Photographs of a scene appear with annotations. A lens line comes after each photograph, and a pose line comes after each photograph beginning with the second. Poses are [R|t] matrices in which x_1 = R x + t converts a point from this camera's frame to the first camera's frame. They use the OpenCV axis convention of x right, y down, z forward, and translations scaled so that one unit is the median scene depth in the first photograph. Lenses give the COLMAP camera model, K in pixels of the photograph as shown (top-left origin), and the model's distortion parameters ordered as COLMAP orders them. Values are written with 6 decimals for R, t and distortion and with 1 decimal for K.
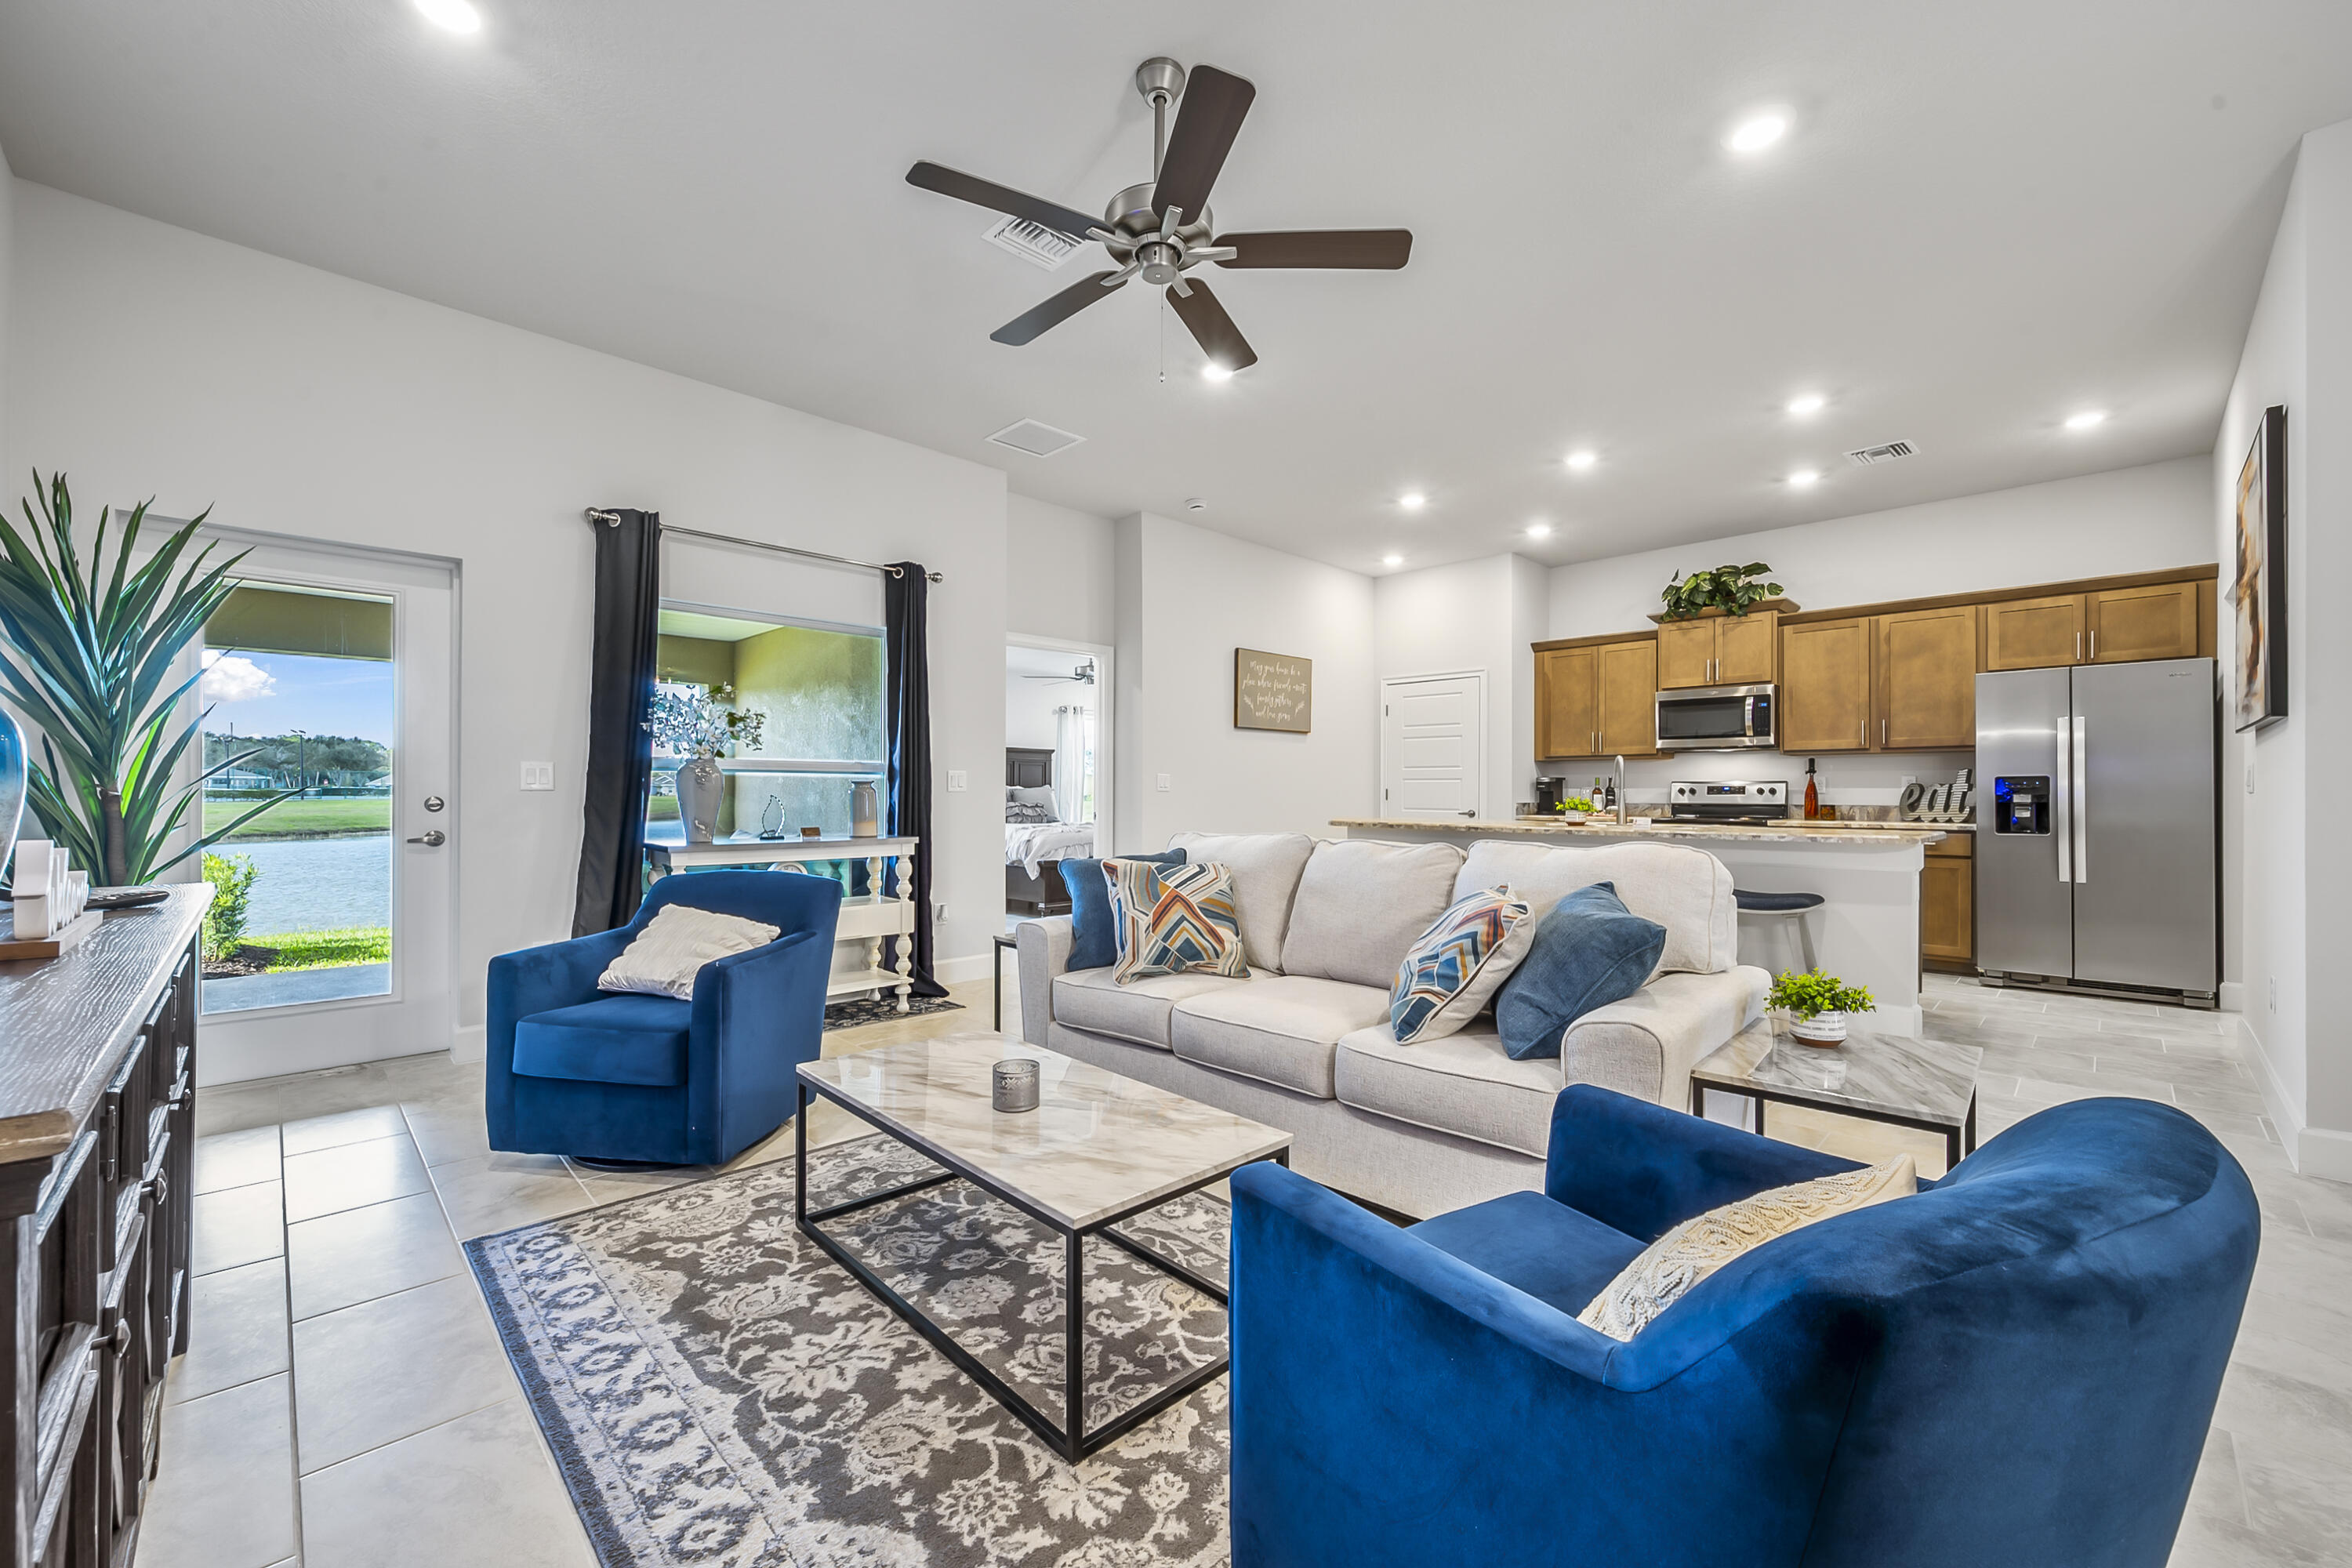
lens RADIAL K [[916.5, 0, 1178.1], [0, 916.5, 788.2], [0, 0, 1]] dist [-0.001422, -0.000042]
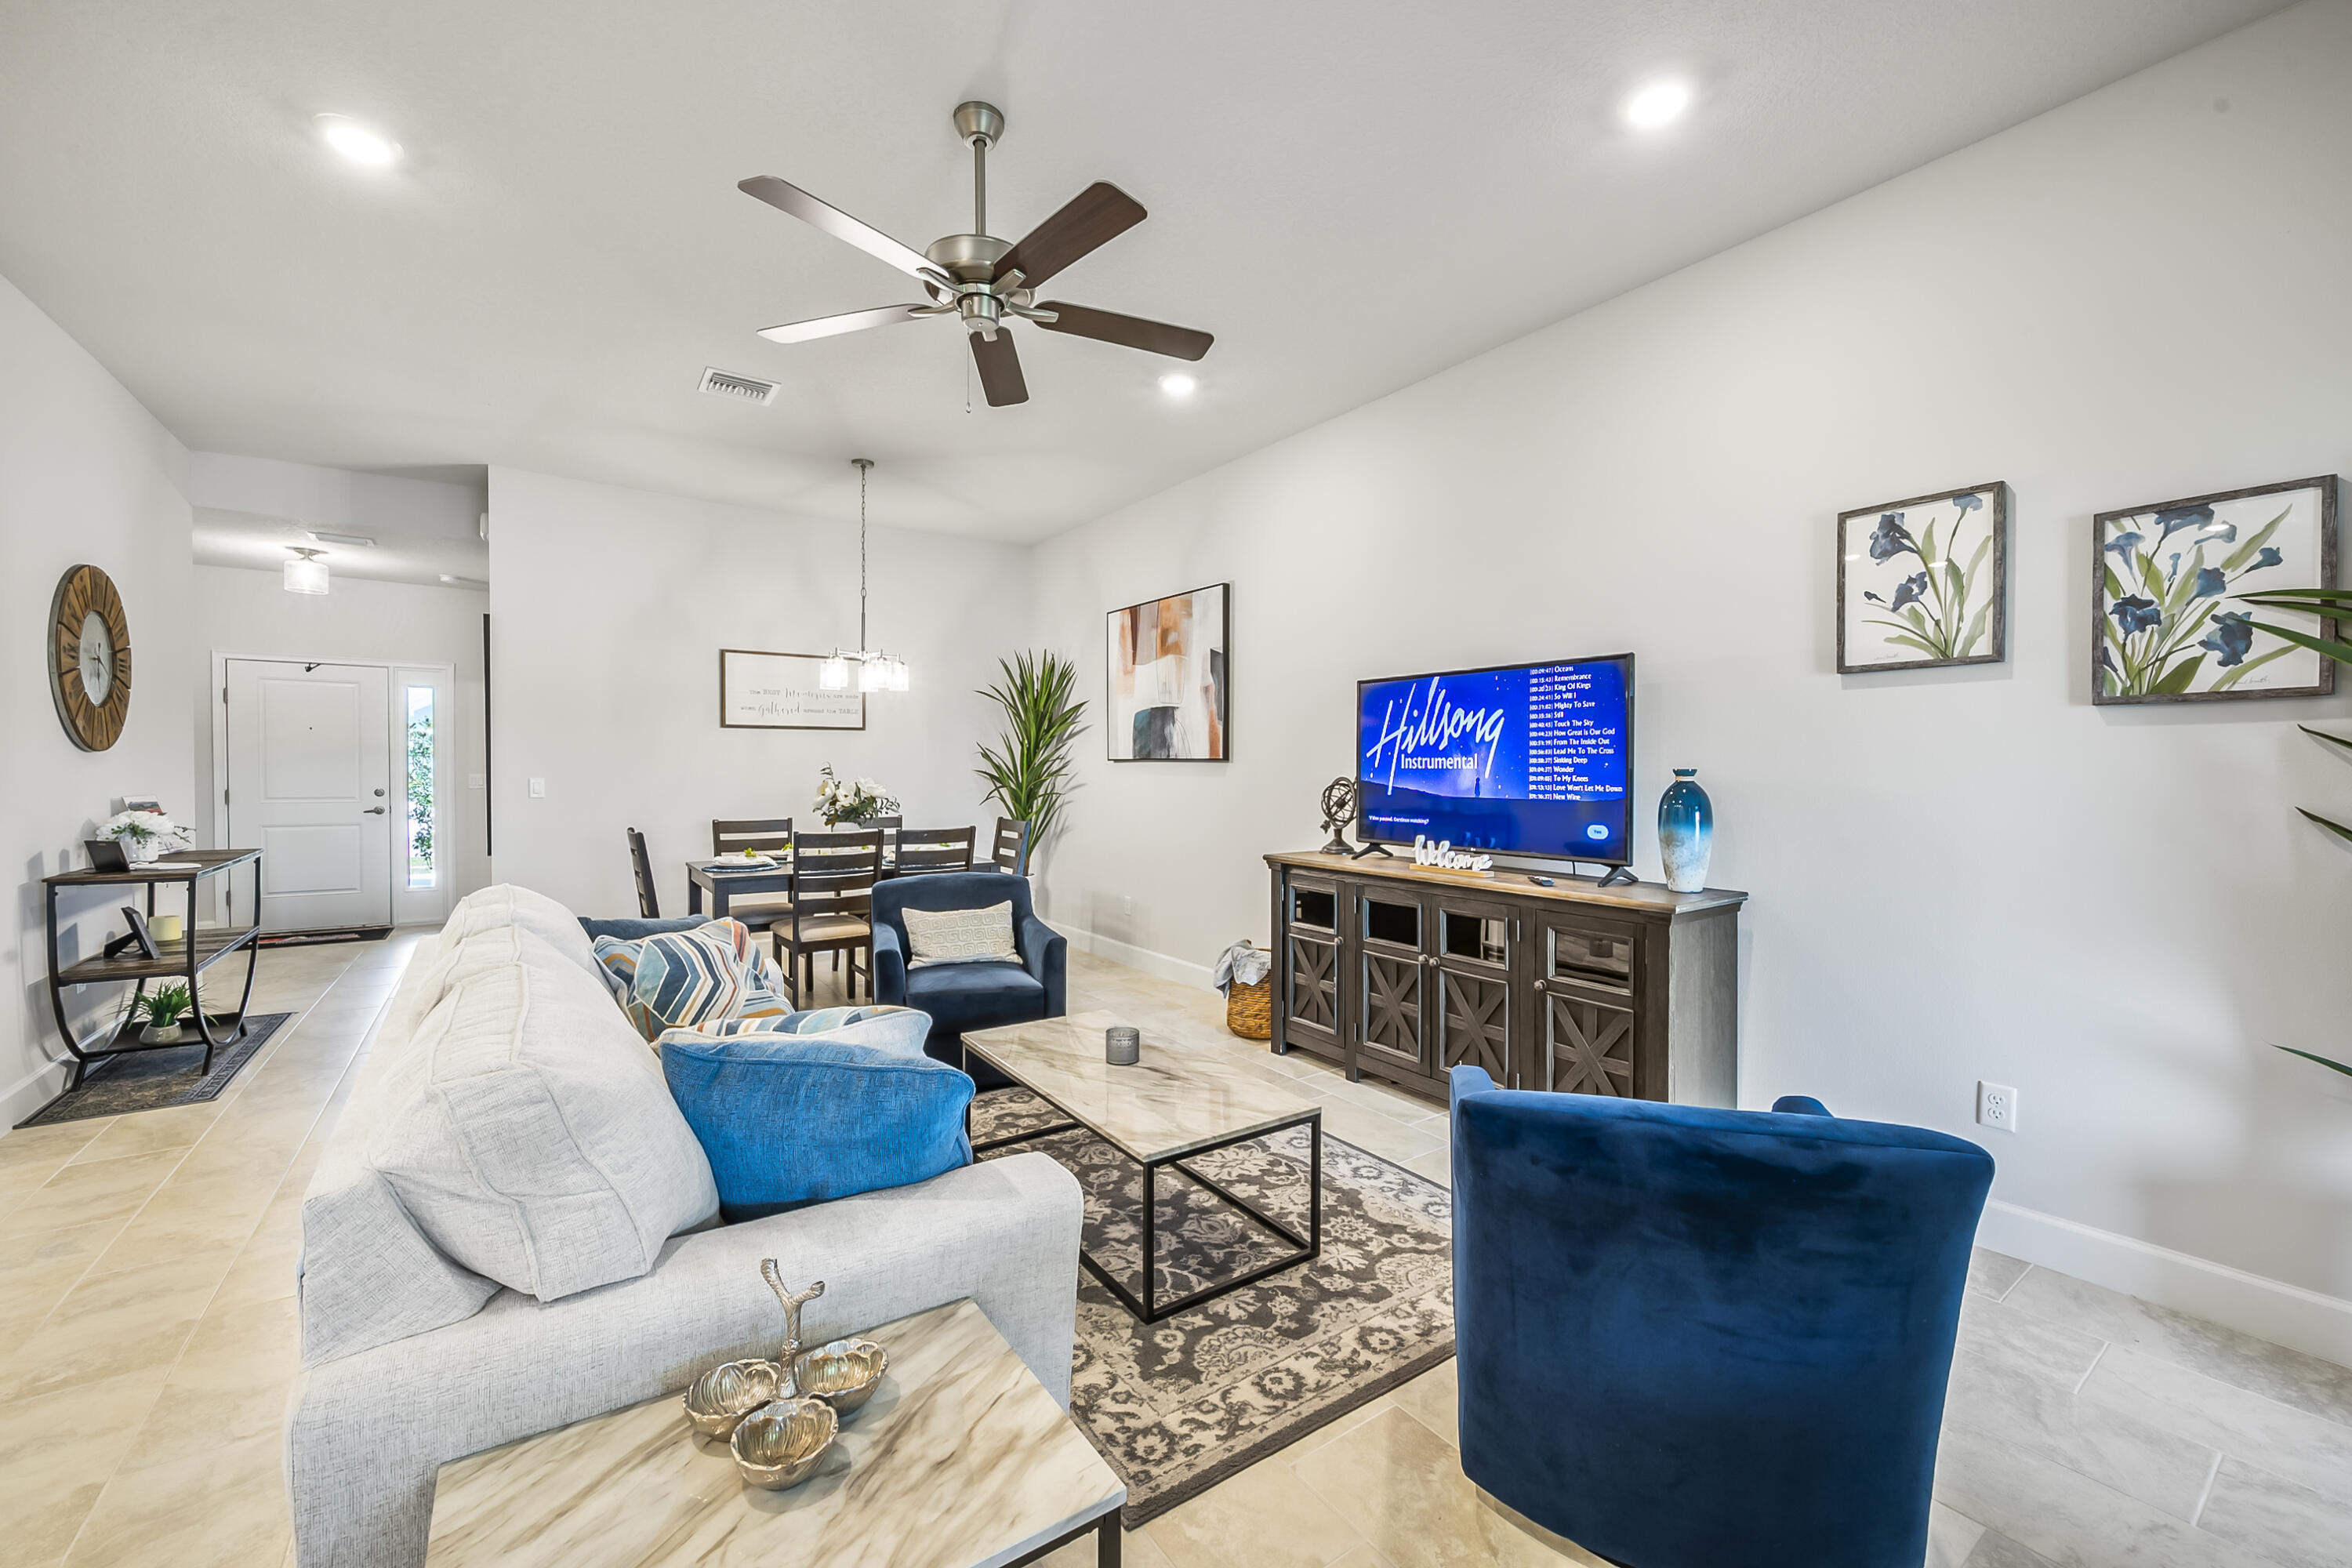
lens RADIAL K [[943.1, 0, 1176.0], [0, 943.1, 784.0], [0, 0, 1]] dist [-0.003823, -0.000094]
pose [[-0.985221, -0.009387, 0.171033, -0.168310], [-0.006917, 0.999863, 0.015033, -0.031170], [-0.171150, 0.013628, -0.985151, 0.809282]]
